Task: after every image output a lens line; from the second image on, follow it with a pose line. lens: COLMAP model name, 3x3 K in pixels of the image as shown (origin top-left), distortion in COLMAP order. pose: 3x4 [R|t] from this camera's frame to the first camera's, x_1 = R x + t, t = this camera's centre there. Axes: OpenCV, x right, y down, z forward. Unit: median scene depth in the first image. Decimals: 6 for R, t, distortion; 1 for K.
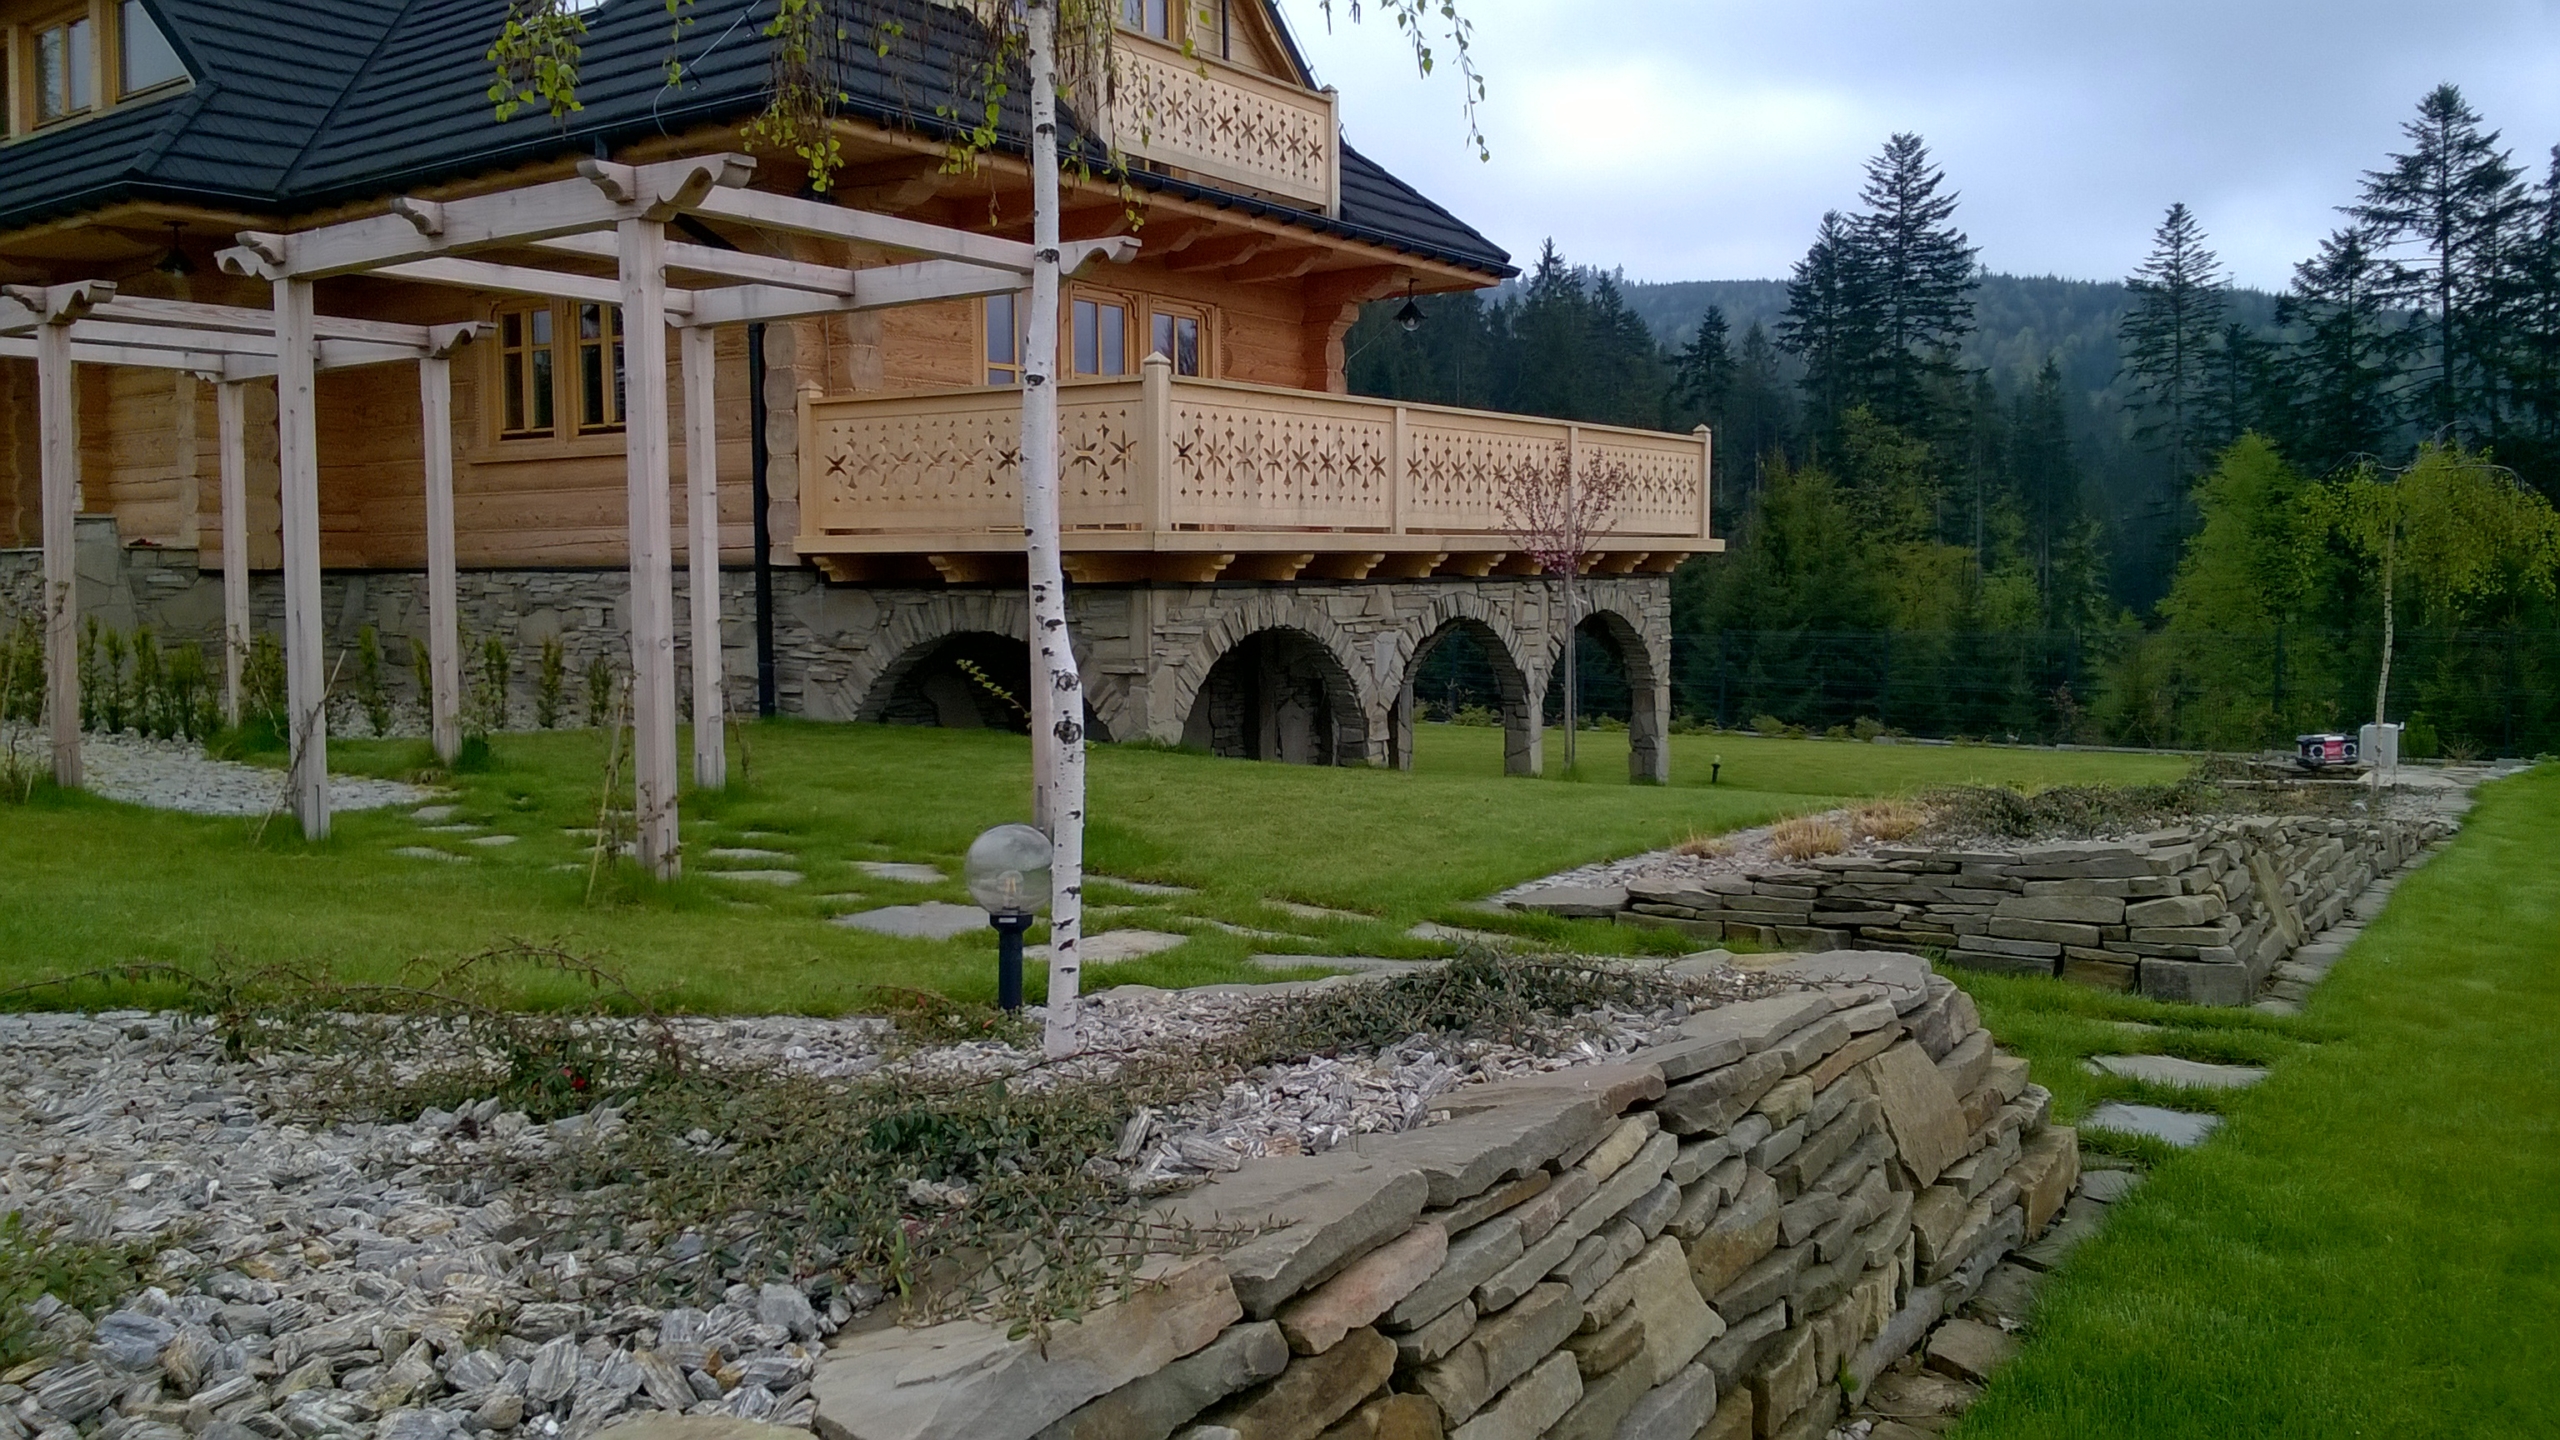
lens RADIAL K [[1924.7, 0, 1280.0], [0, 1924.7, 720.0], [0, 0, 1]] dist [0.049014, -0.143318]
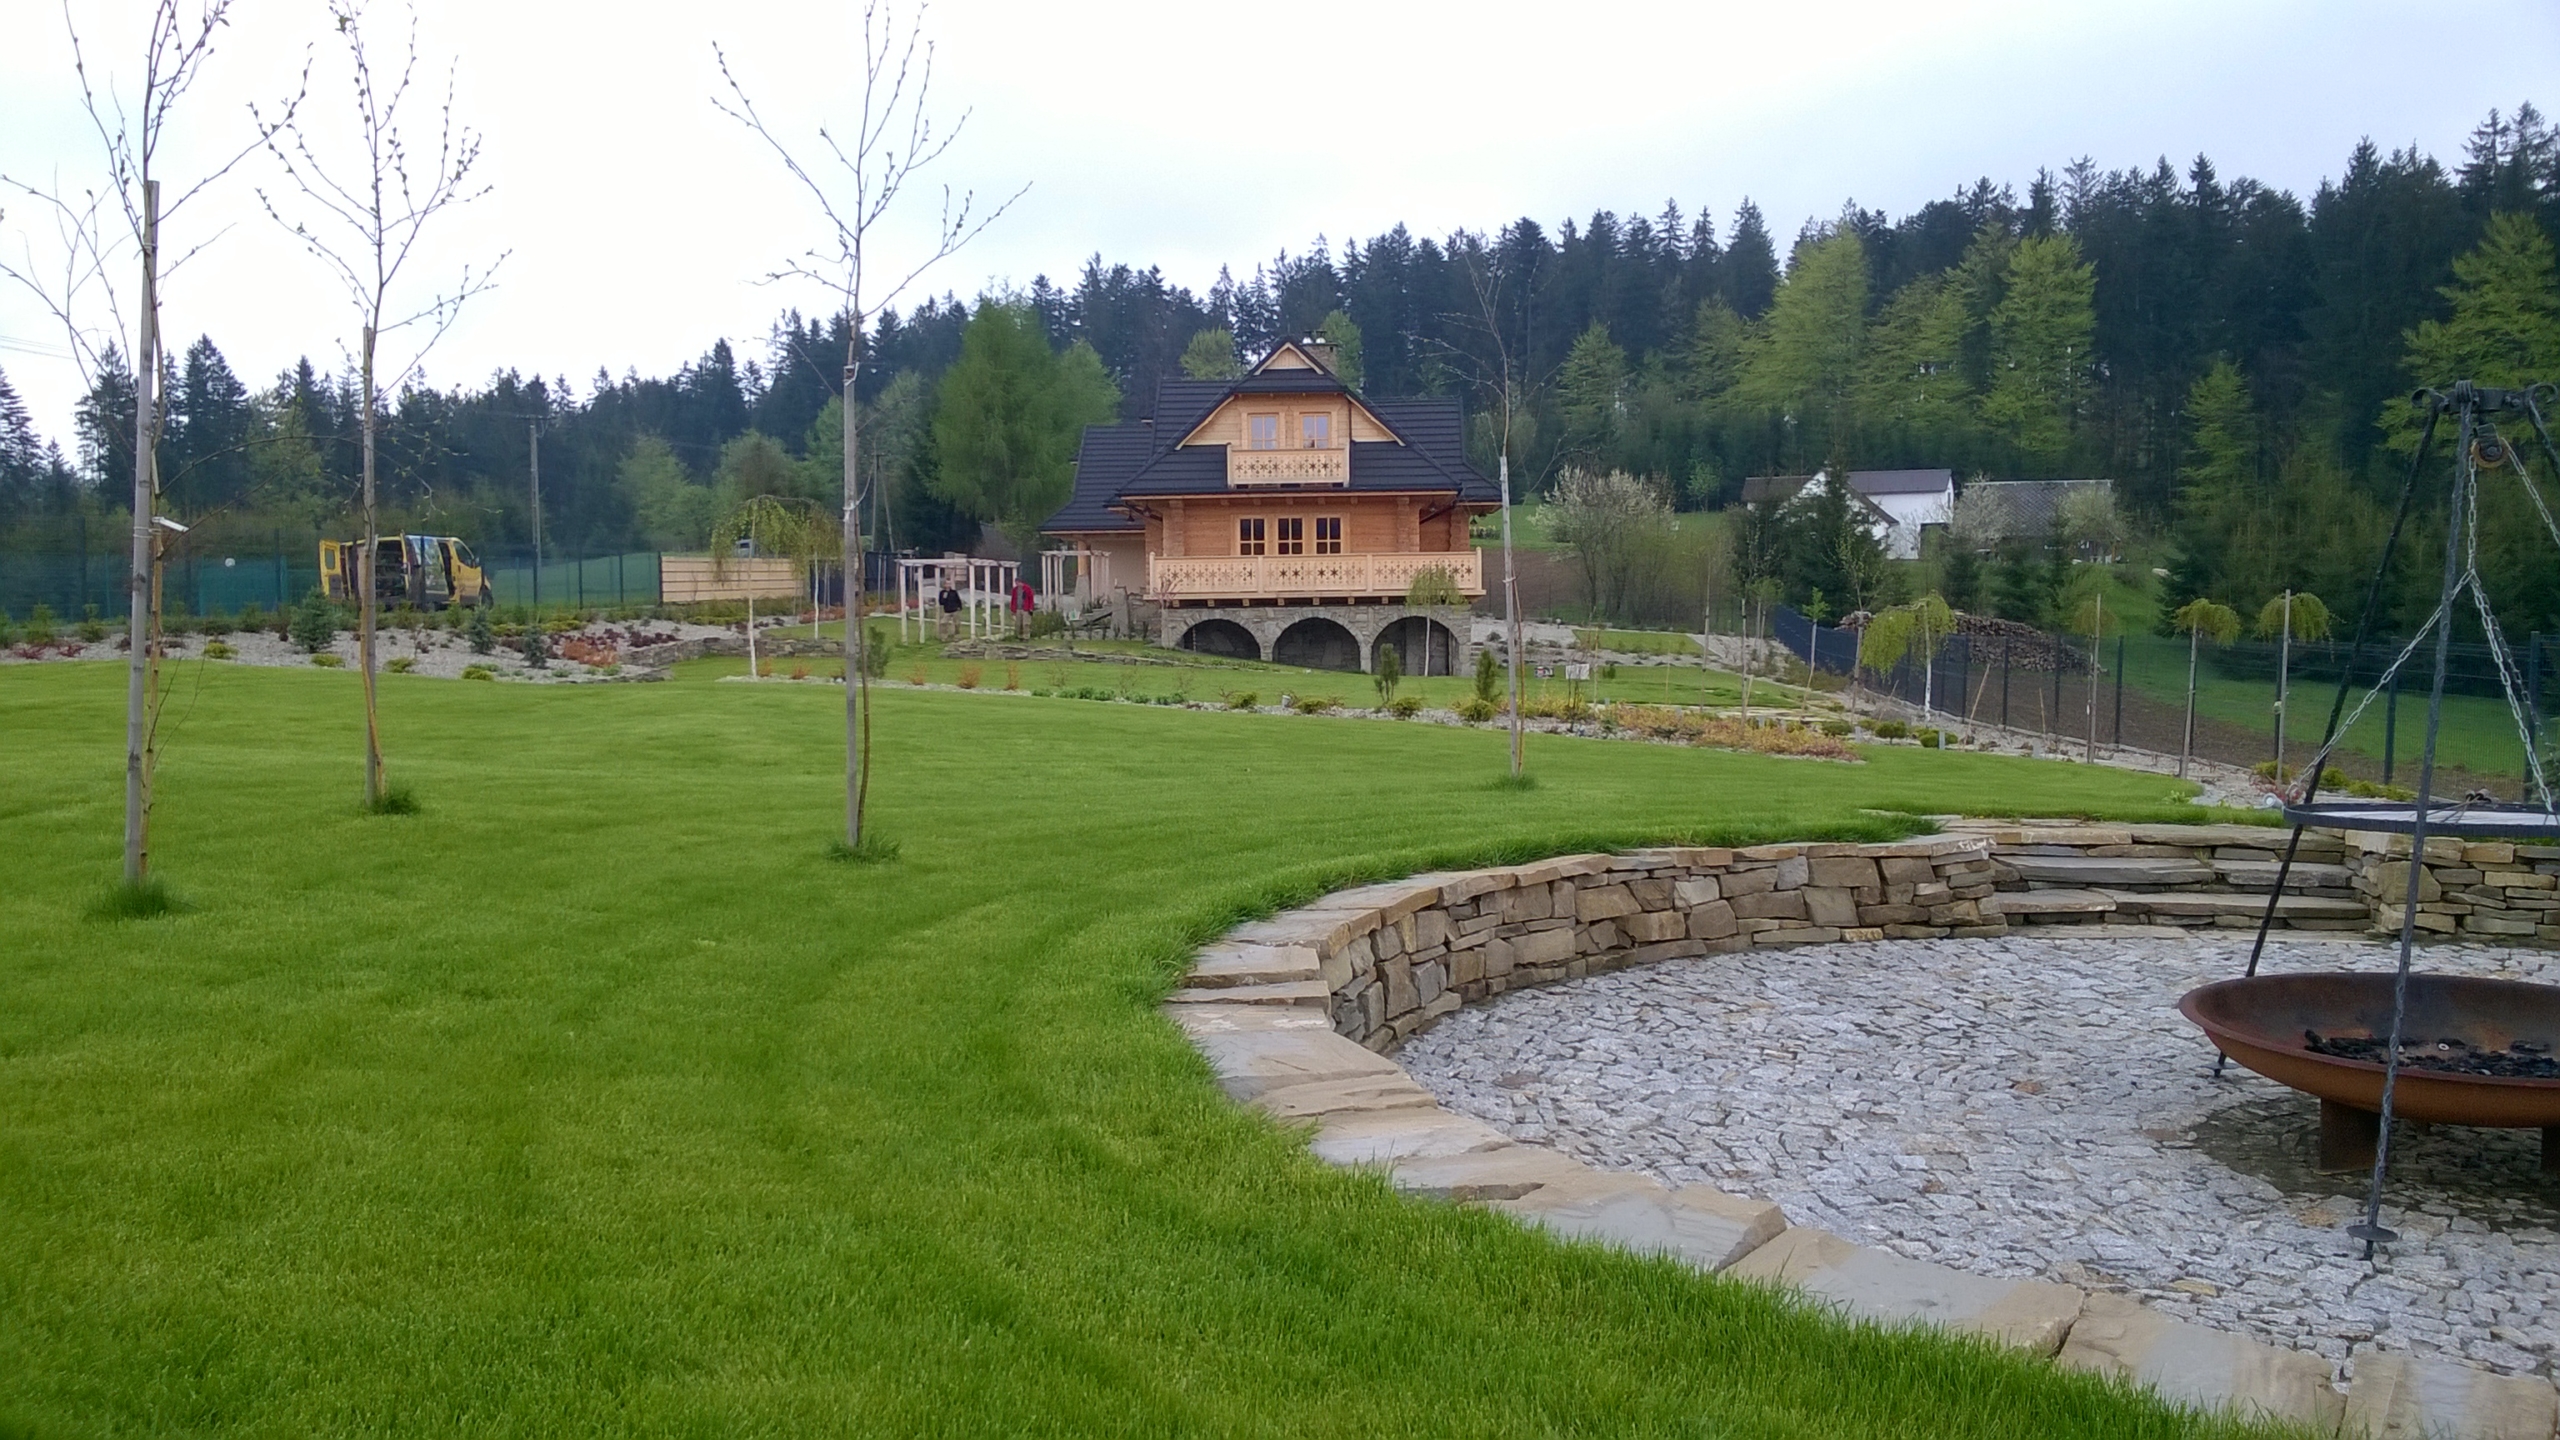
lens RADIAL K [[1924.7, 0, 1280.0], [0, 1924.7, 720.0], [0, 0, 1]] dist [0.049014, -0.143318]
pose [[0.518887, 0.060926, -0.852669, 3.007875], [-0.059008, 0.997631, 0.035375, 0.007017], [0.852804, 0.031958, 0.521253, -0.765286]]
